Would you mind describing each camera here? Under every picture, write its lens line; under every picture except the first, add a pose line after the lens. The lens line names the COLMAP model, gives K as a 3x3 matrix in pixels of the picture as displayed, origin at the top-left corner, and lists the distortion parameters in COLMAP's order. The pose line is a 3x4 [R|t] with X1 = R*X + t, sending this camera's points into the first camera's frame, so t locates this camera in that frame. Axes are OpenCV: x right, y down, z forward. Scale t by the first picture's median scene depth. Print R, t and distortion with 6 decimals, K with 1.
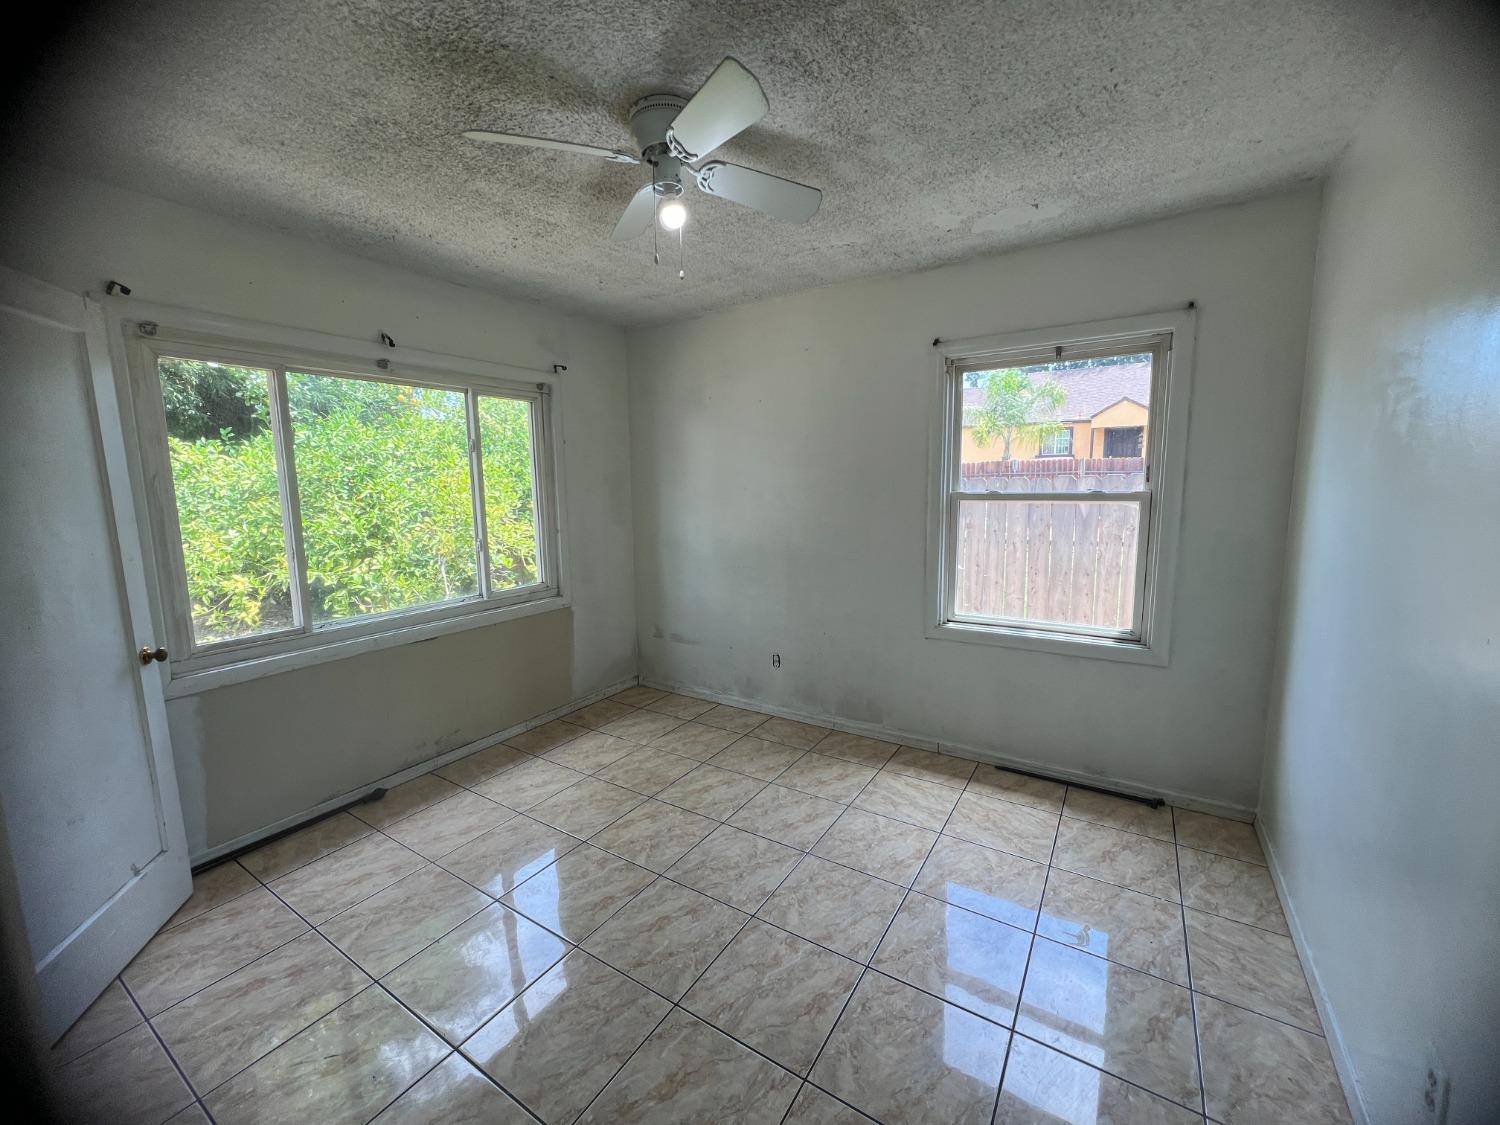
lens RADIAL K [[600.6, 0, 744.8], [0, 600.6, 560.4], [0, 0, 1]] dist [-0.000144, 0.000201]
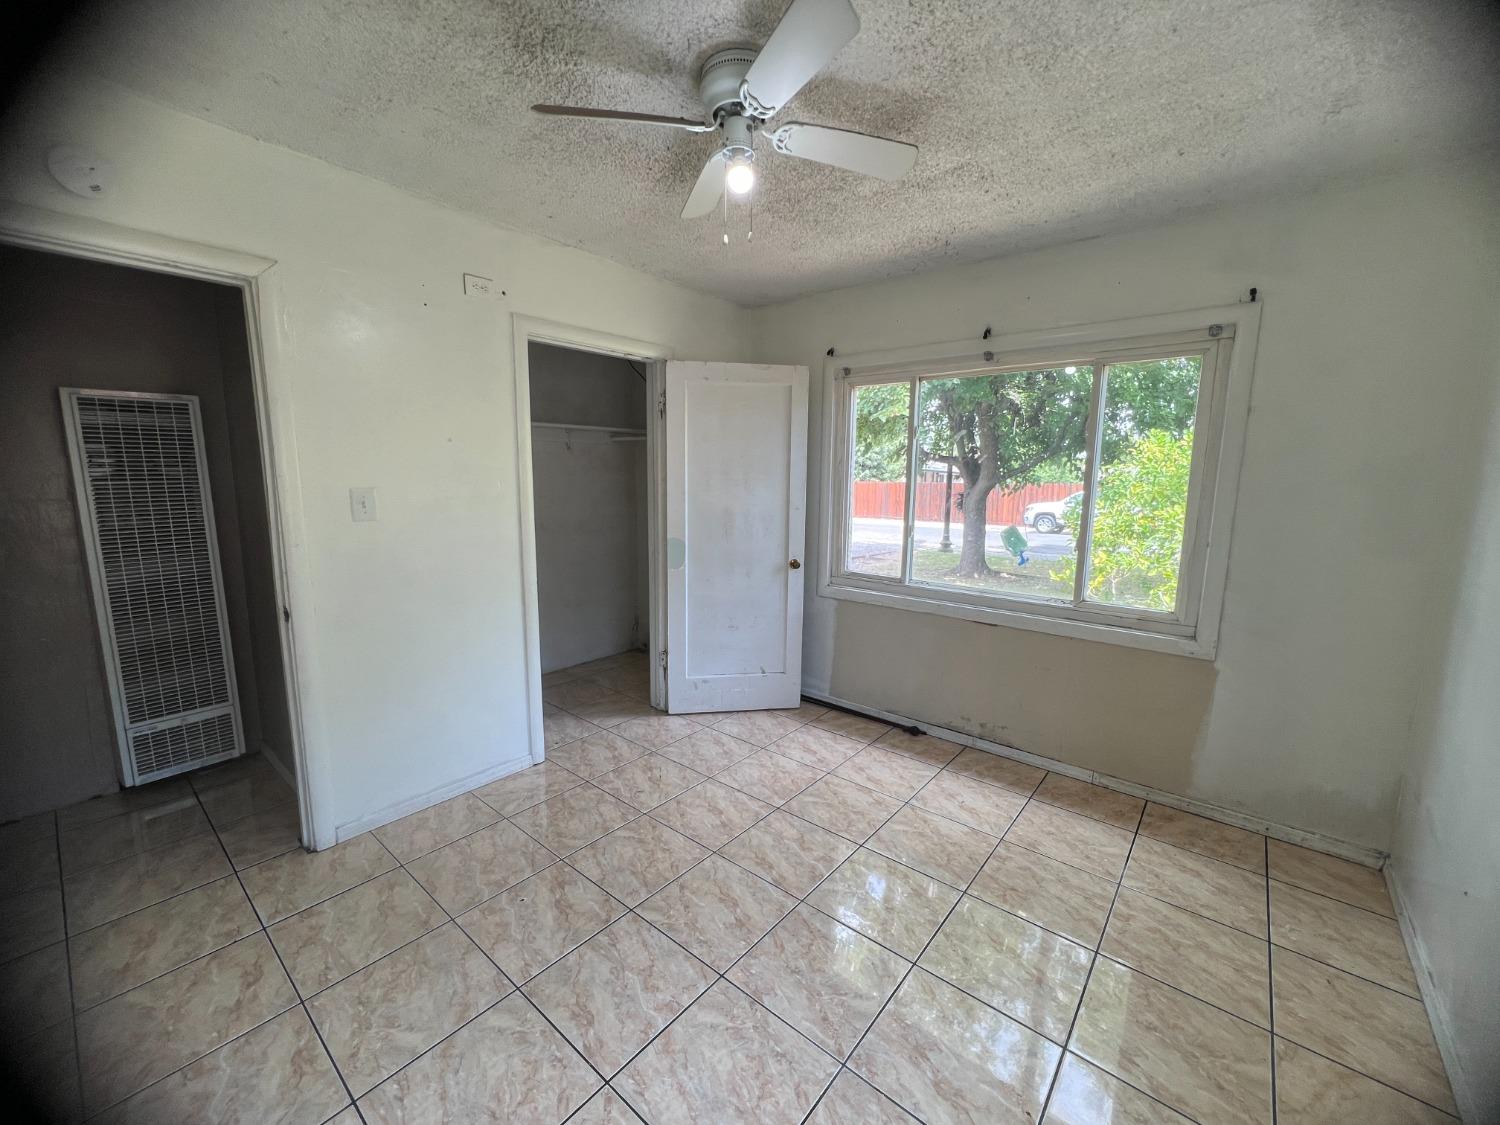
lens RADIAL K [[600.6, 0, 747.0], [0, 600.6, 563.1], [0, 0, 1]] dist [-0.000144, 0.000201]
pose [[-0.122347, 0.163614, -0.978908, 0.585412], [-0.139938, 0.973621, 0.180220, -0.110871], [0.982572, 0.159036, -0.096224, 0.795383]]
